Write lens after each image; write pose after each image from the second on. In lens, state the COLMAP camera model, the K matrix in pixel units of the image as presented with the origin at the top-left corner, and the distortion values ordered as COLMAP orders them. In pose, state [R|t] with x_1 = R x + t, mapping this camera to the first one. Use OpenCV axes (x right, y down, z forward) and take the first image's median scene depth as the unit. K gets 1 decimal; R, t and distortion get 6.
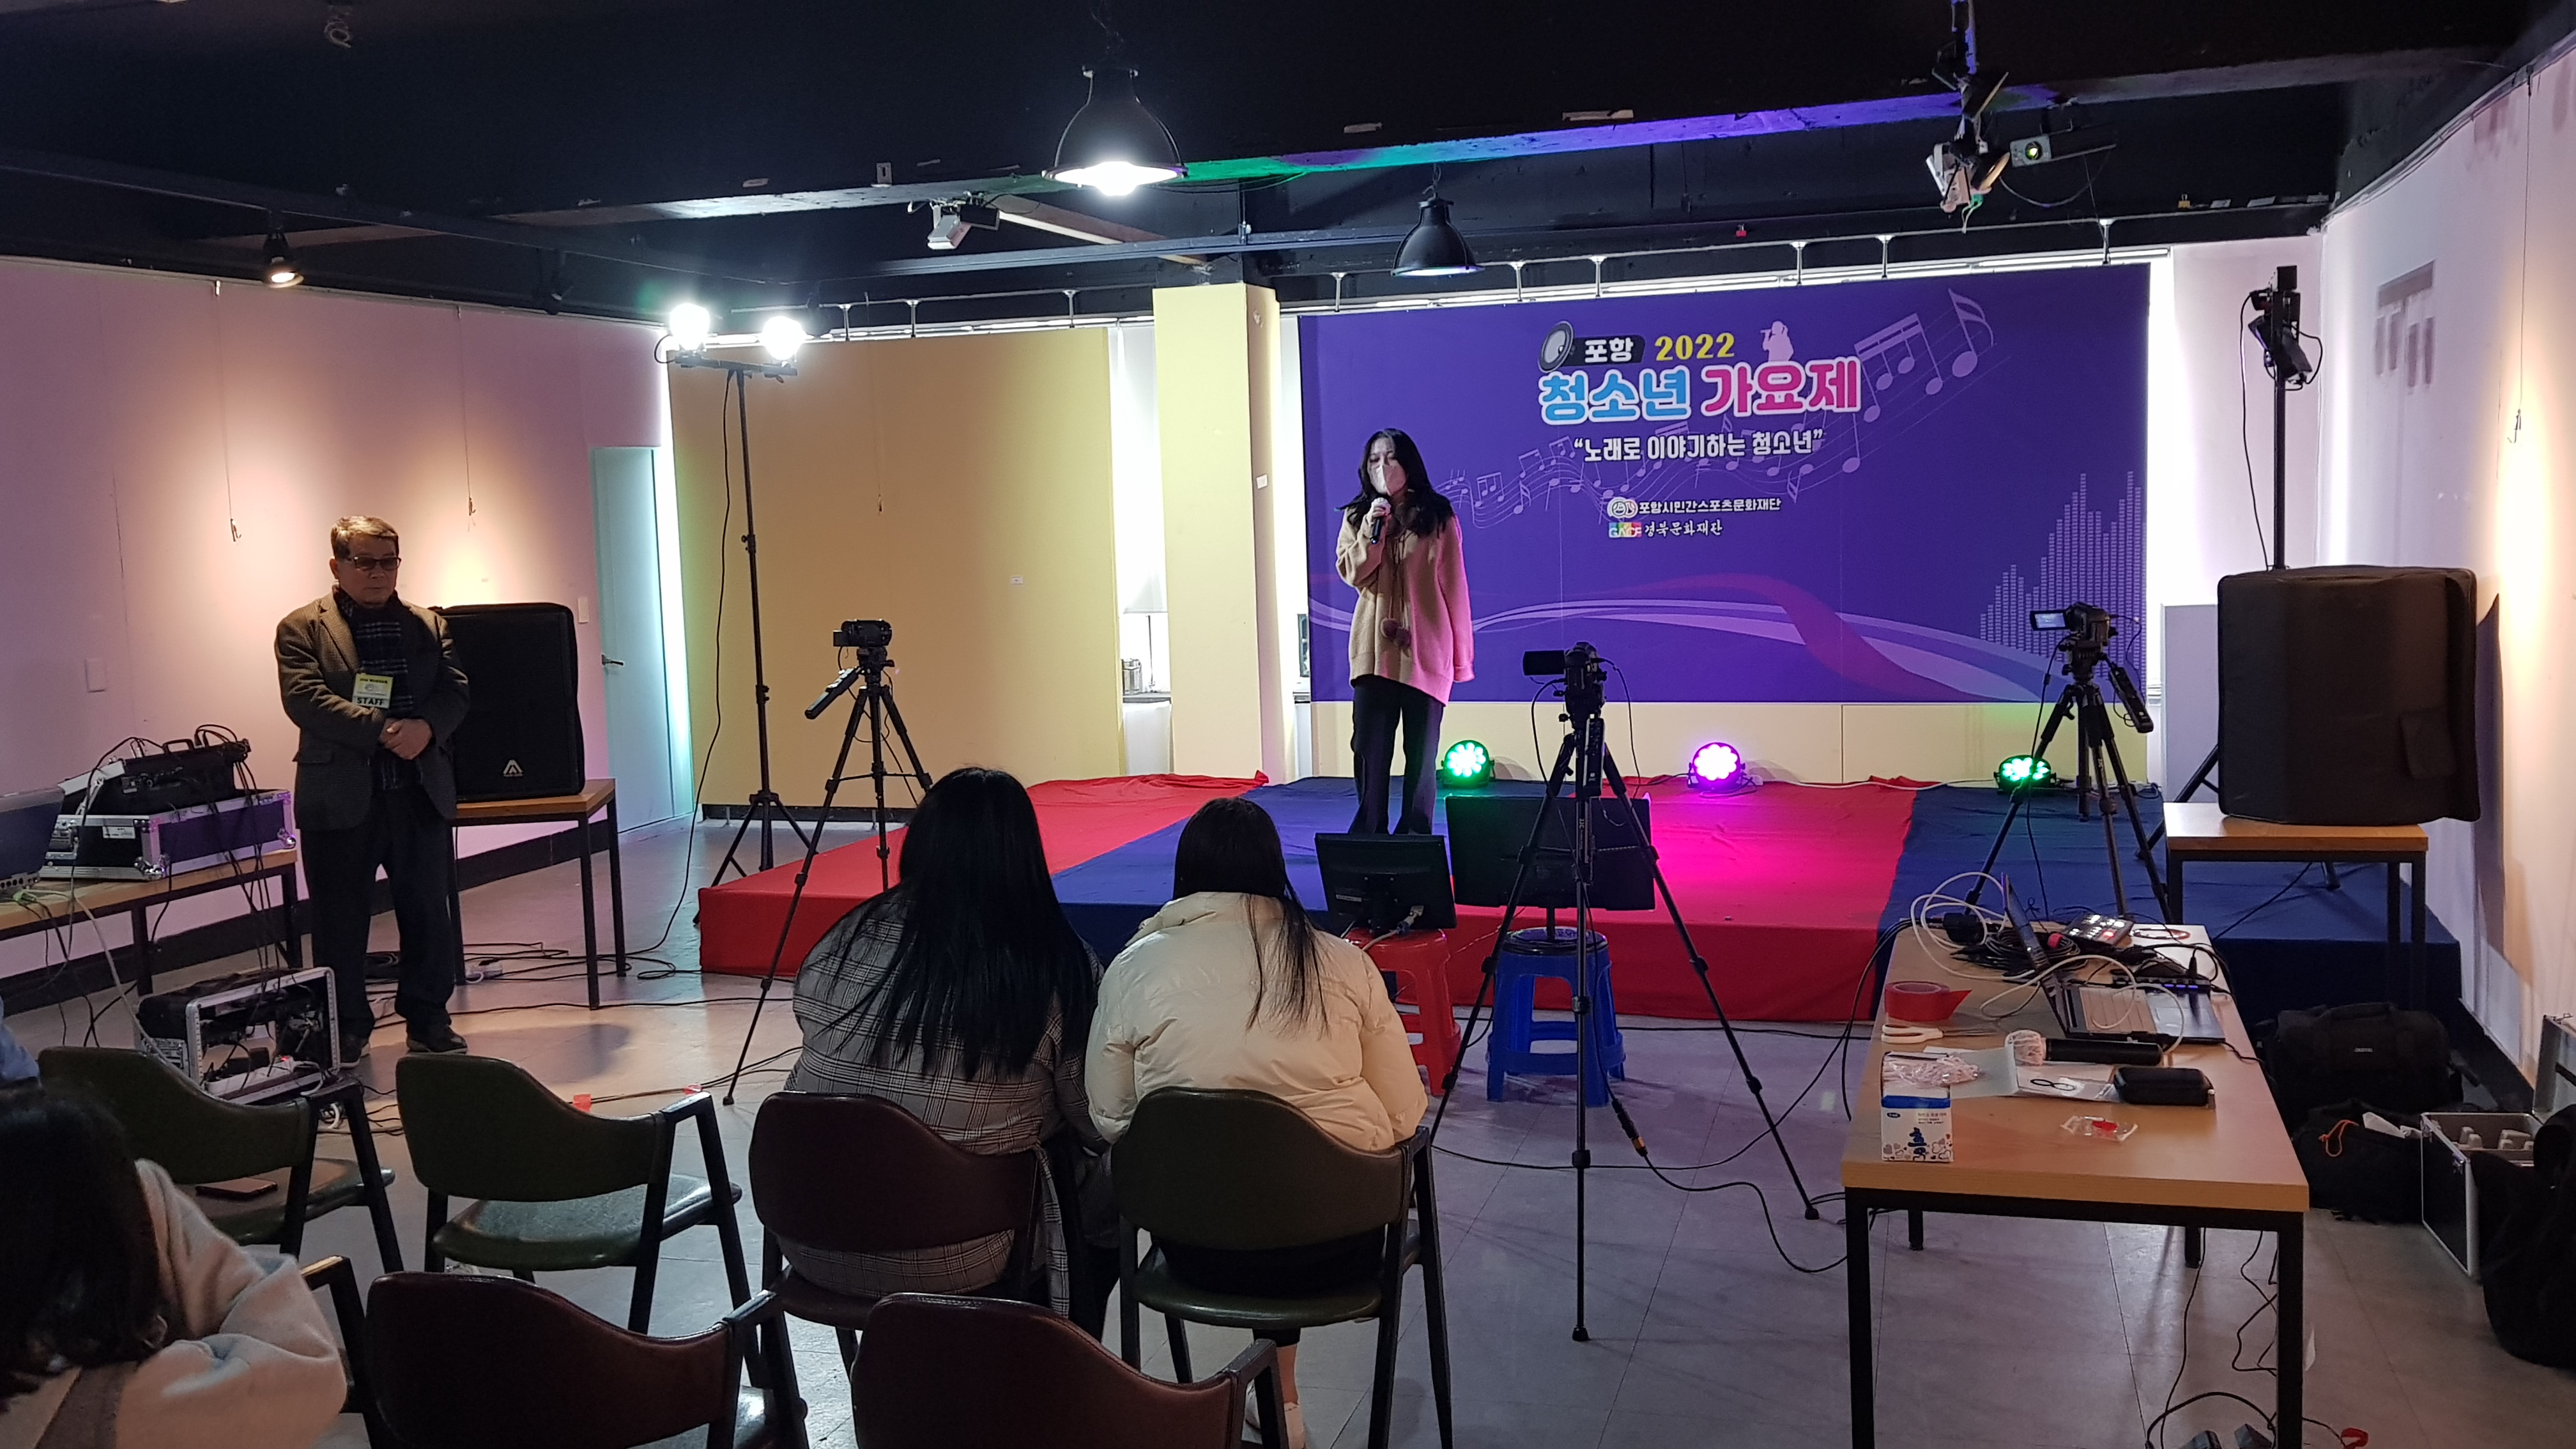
lens RADIAL K [[2253.6, 0, 1291.6], [0, 2253.6, 726.7], [0, 0, 1]] dist [0.021362, -0.064791]
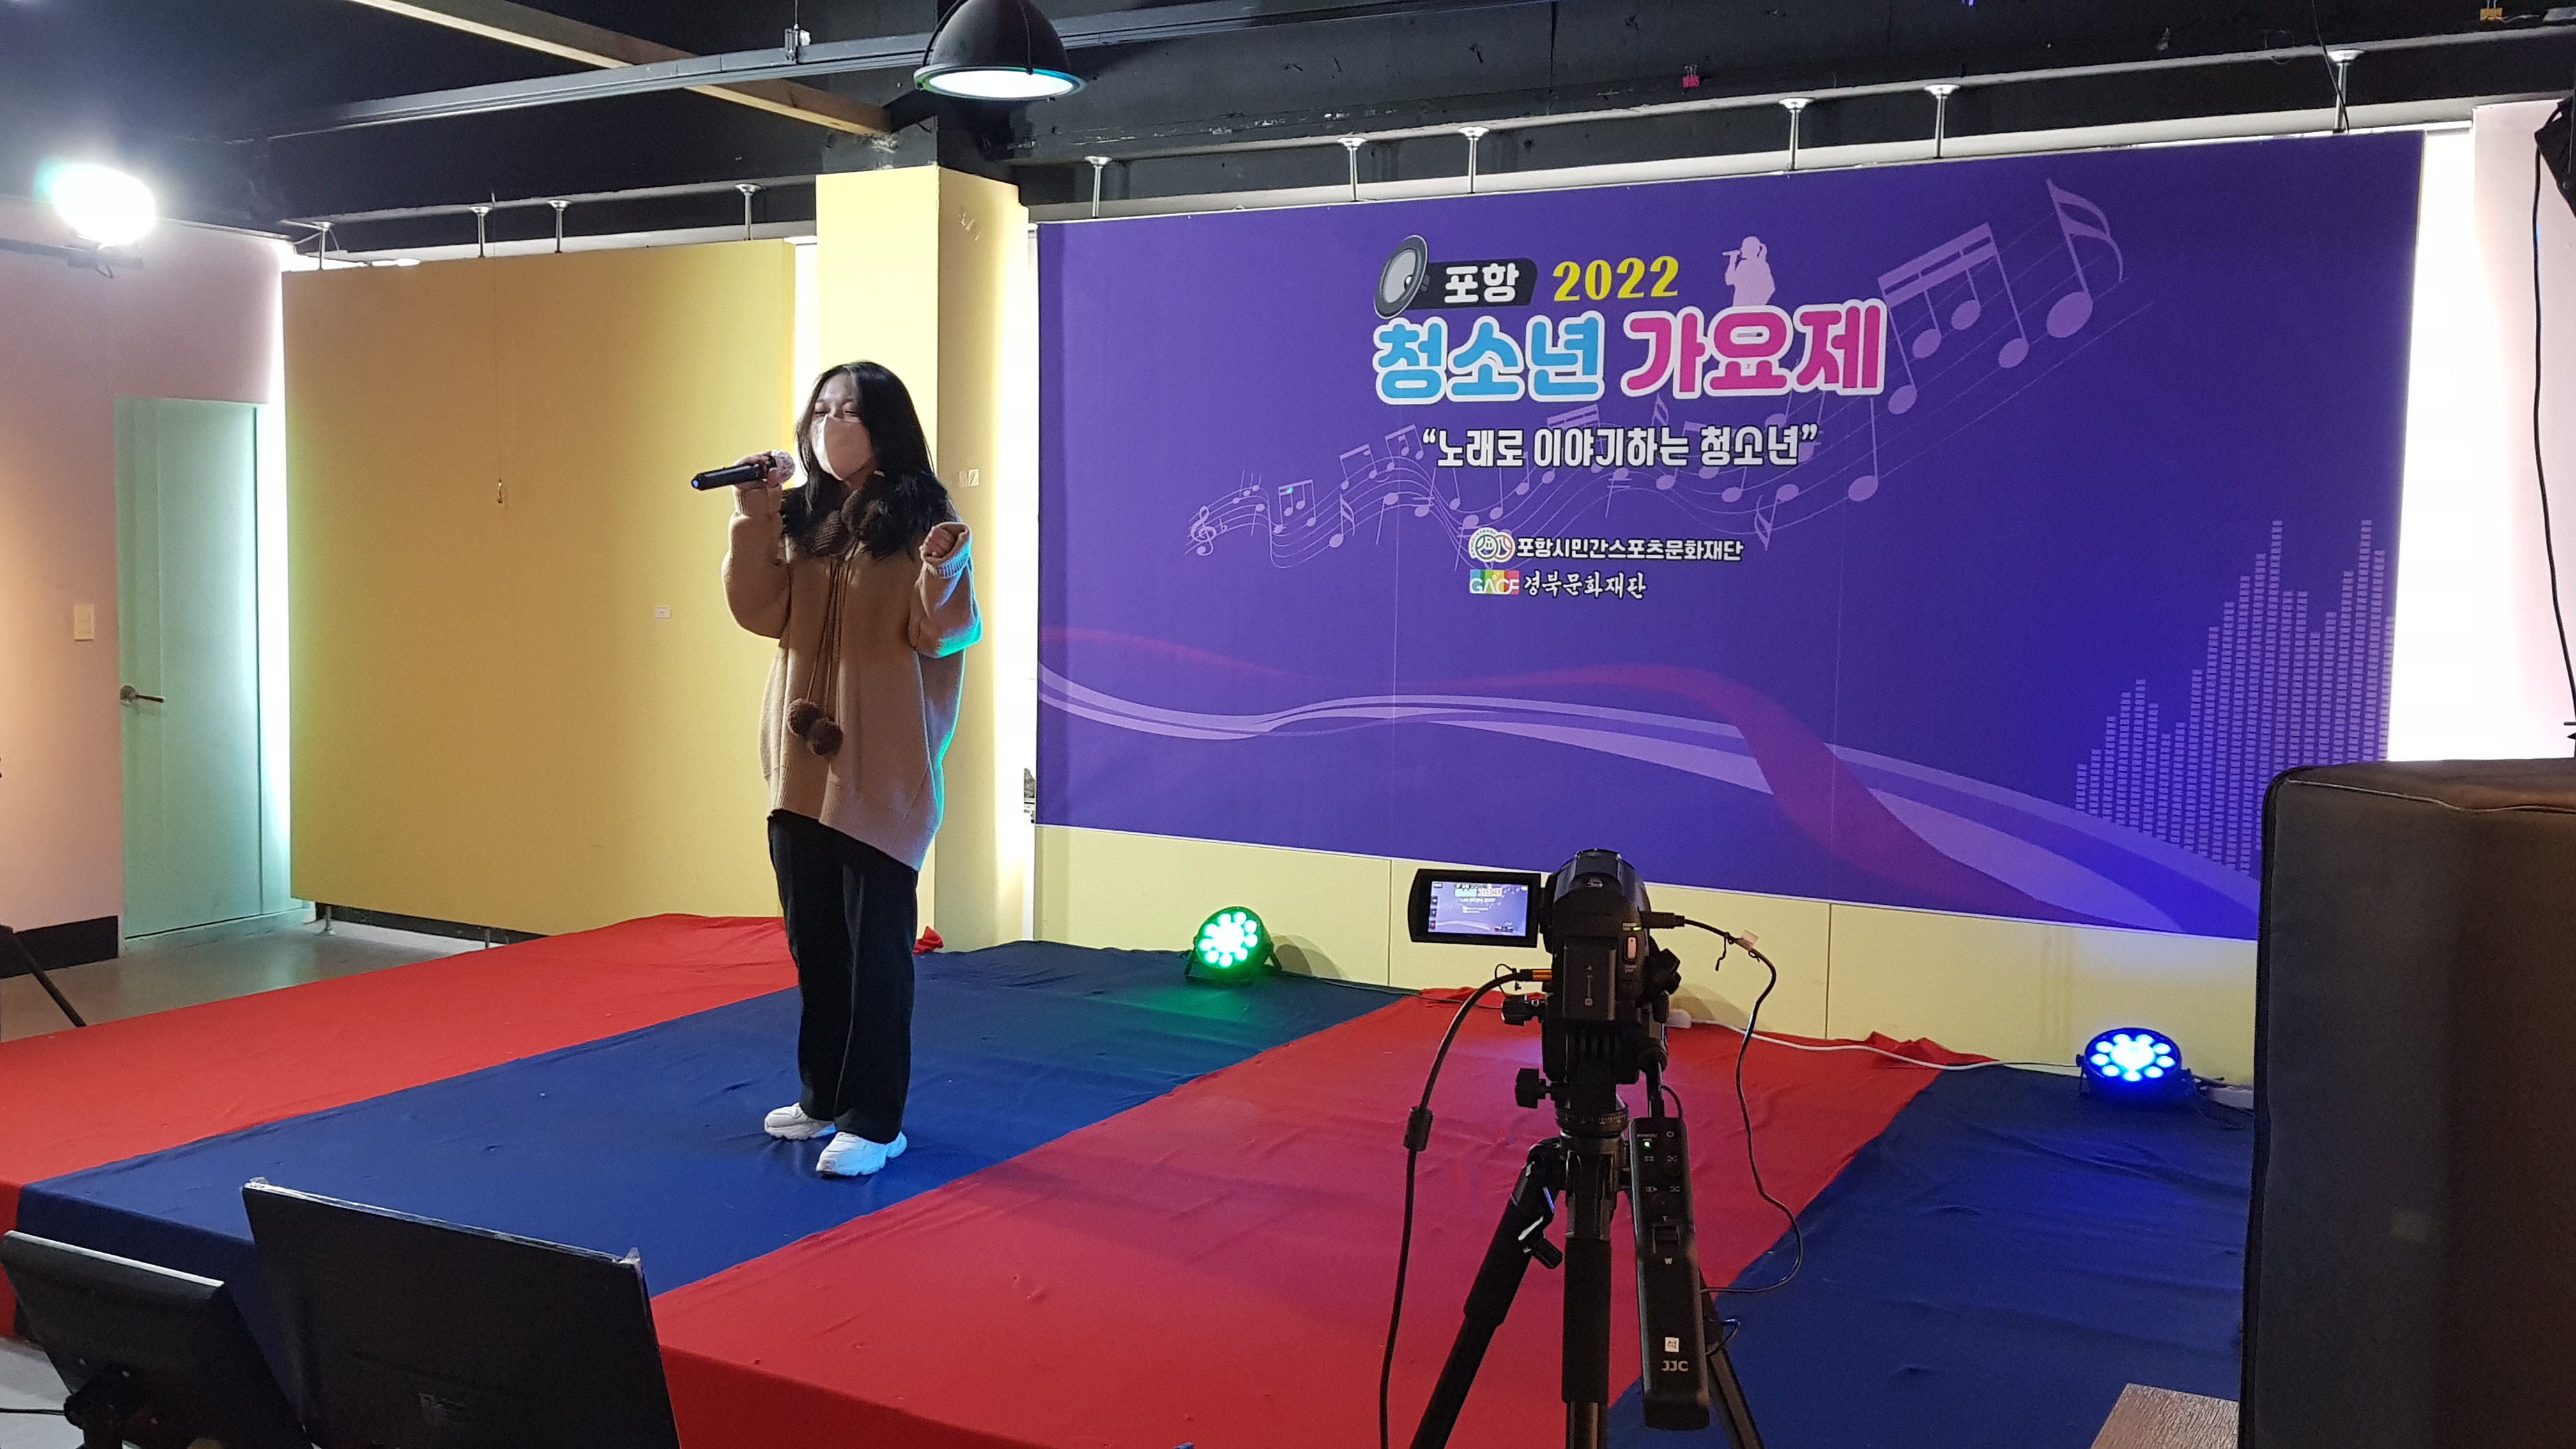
lens RADIAL K [[2253.6, 0, 1281.6], [0, 2253.6, 721.3], [0, 0, 1]] dist [0.021362, -0.064791]
pose [[0.983181, 0.063521, -0.171234, 0.200239], [-0.067792, 0.997515, -0.019207, -0.035305], [0.169588, 0.030492, 0.985043, 0.404452]]
